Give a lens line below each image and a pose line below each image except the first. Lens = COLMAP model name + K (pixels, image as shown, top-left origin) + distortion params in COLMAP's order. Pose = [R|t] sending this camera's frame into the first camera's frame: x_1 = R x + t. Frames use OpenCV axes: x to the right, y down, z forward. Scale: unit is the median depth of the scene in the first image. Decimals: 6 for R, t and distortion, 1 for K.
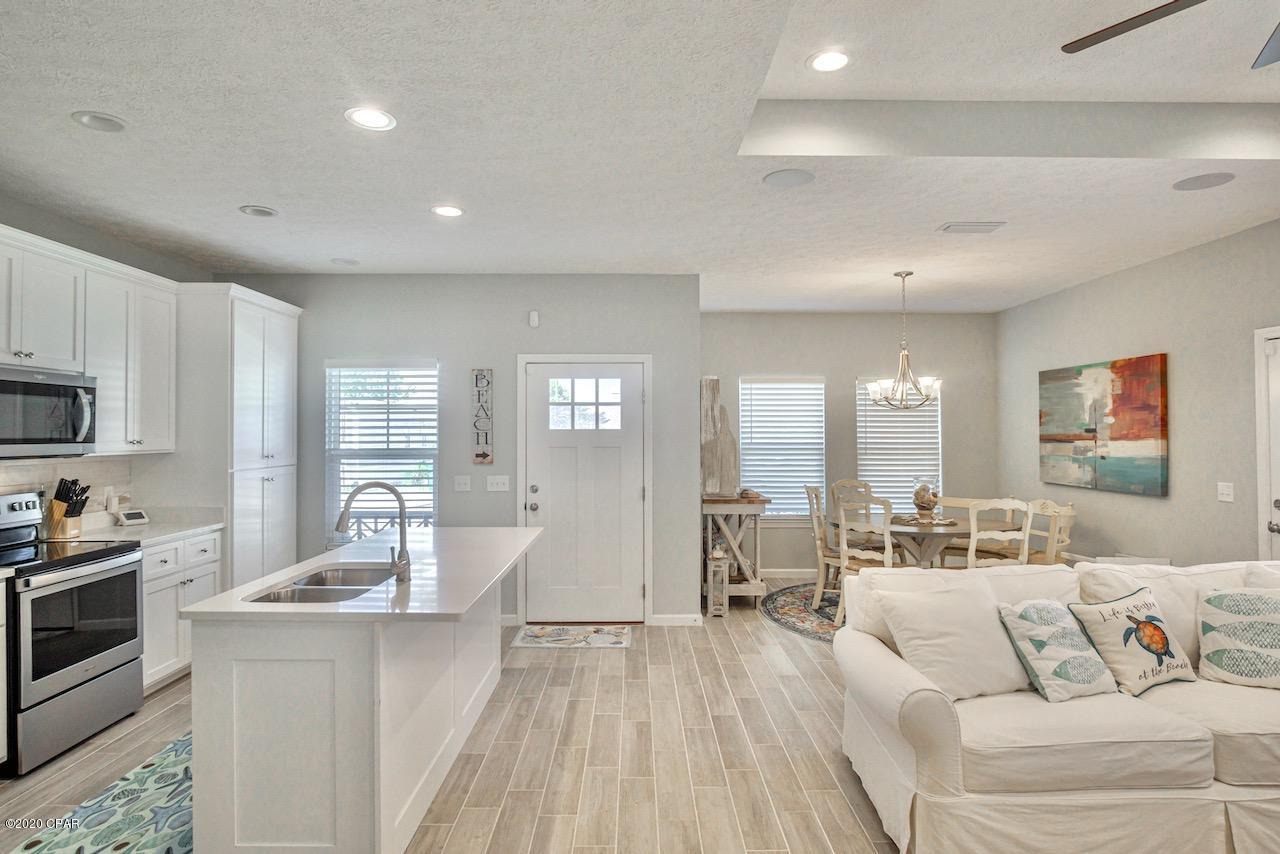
lens RADIAL K [[714.2, 0, 640.0], [0, 714.2, 427.0], [0, 0, 1]] dist [-0.009586, 0.000320]
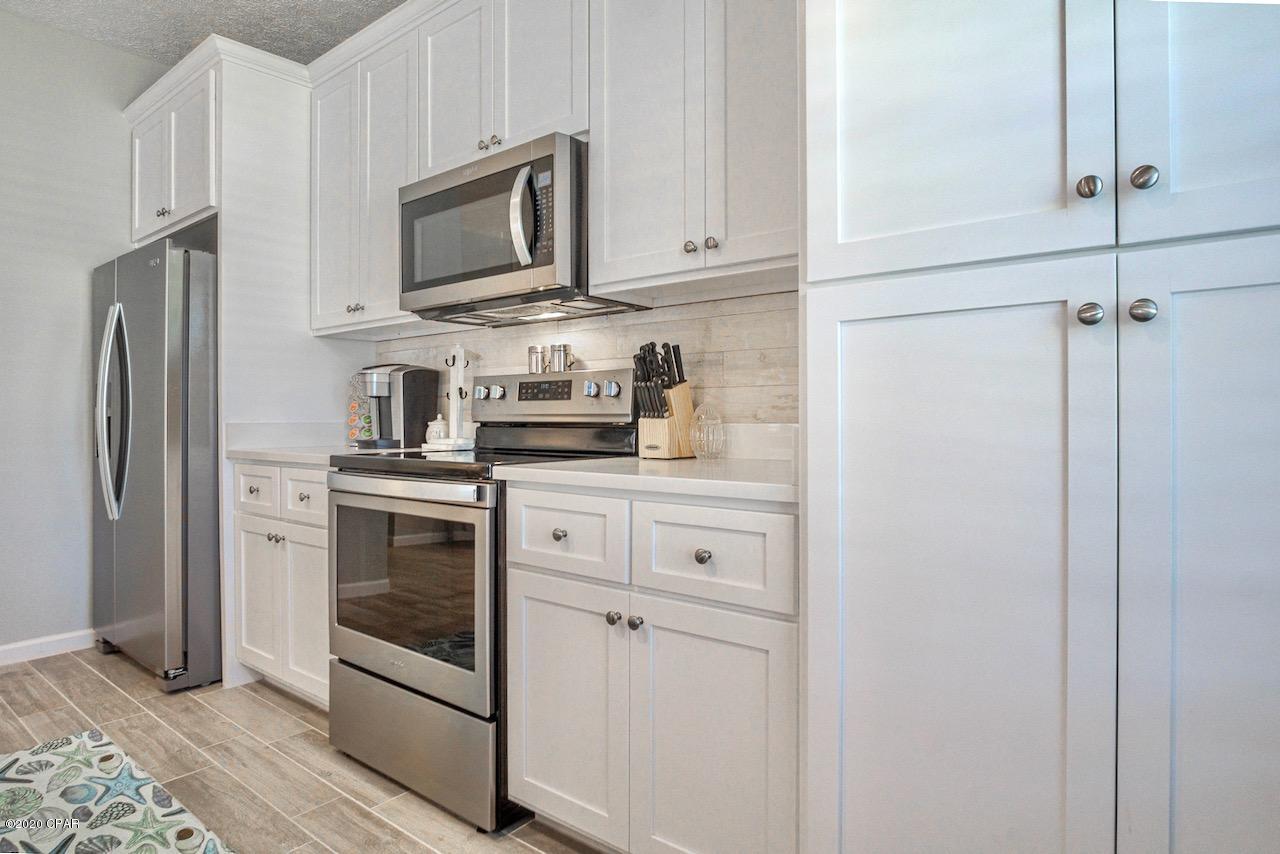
lens RADIAL K [[714.2, 0, 640.0], [0, 714.2, 427.0], [0, 0, 1]] dist [-0.009586, 0.000320]
pose [[-0.630594, 0.013383, -0.775998, -0.304130], [0.006056, 0.999906, 0.012324, 0.096745], [0.776090, 0.003072, -0.630615, 1.001244]]
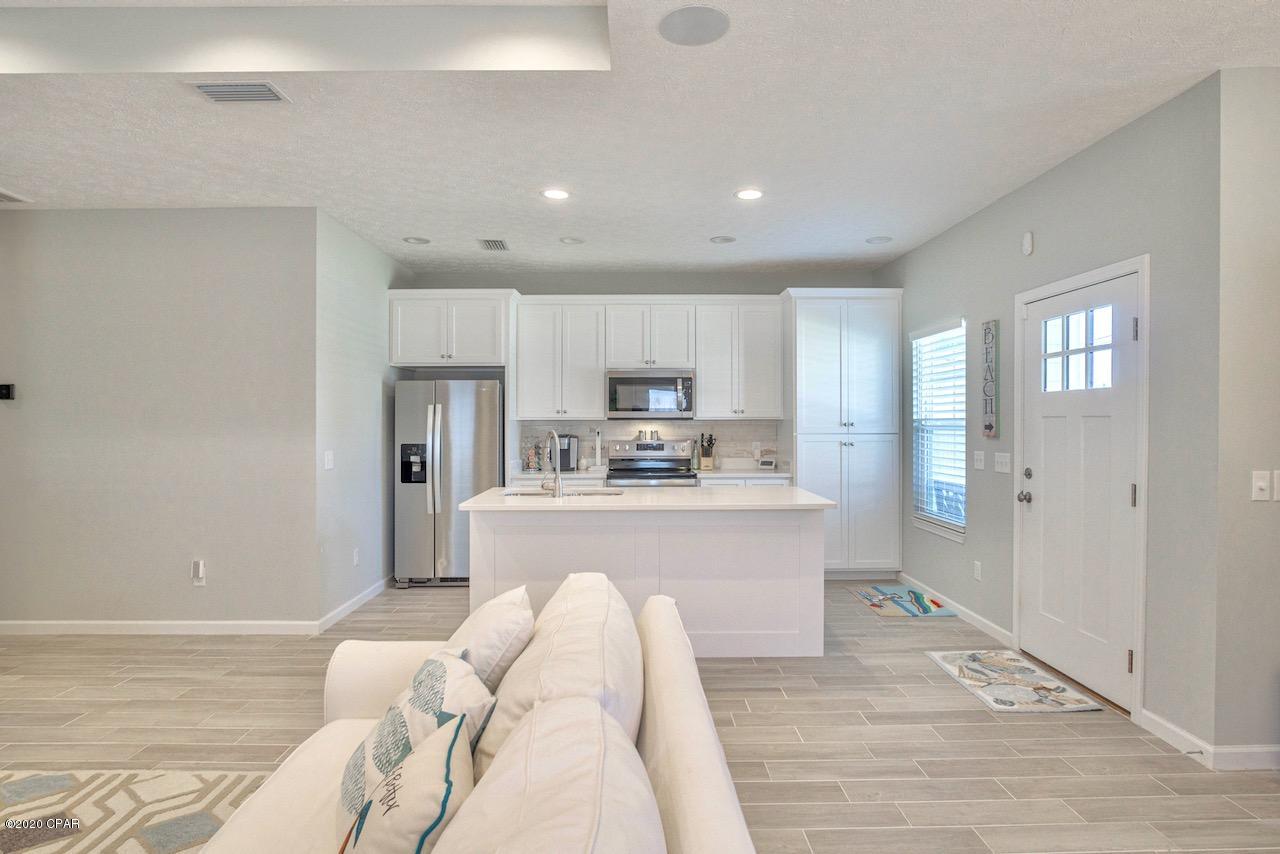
lens RADIAL K [[699.3, 0, 631.6], [0, 699.3, 421.9], [0, 0, 1]] dist [-0.027151, 0.013904]
pose [[0.001155, 0.003559, -0.999993, 0.612971], [0.008380, 0.999959, 0.003569, 0.029564], [0.999964, -0.008384, 0.001125, 0.631689]]
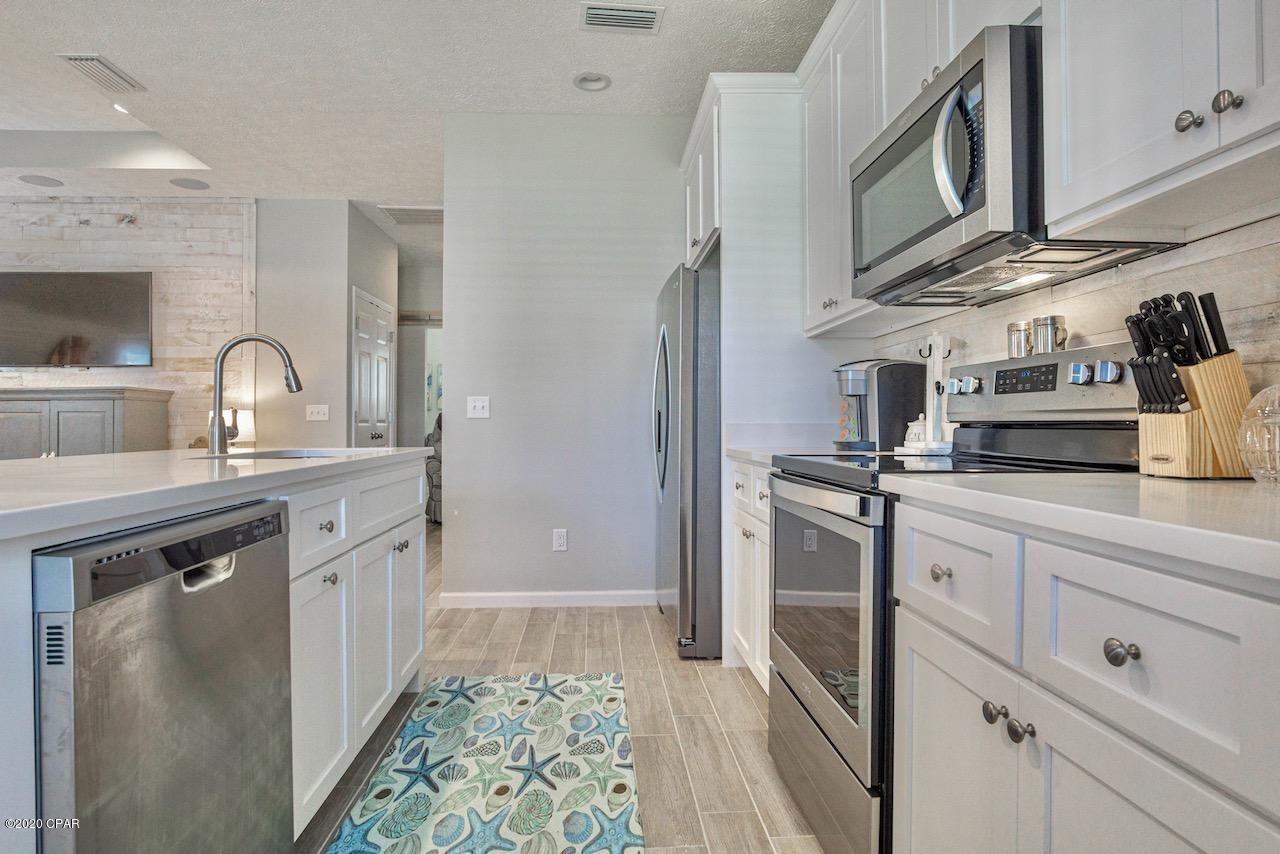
lens RADIAL K [[699.3, 0, 631.6], [0, 699.3, 421.9], [0, 0, 1]] dist [-0.027151, 0.013904]
pose [[-0.998553, 0.000892, -0.053762, -0.414351], [0.001250, 0.999977, -0.006641, 0.101187], [0.053754, -0.006698, -0.998532, 0.990719]]
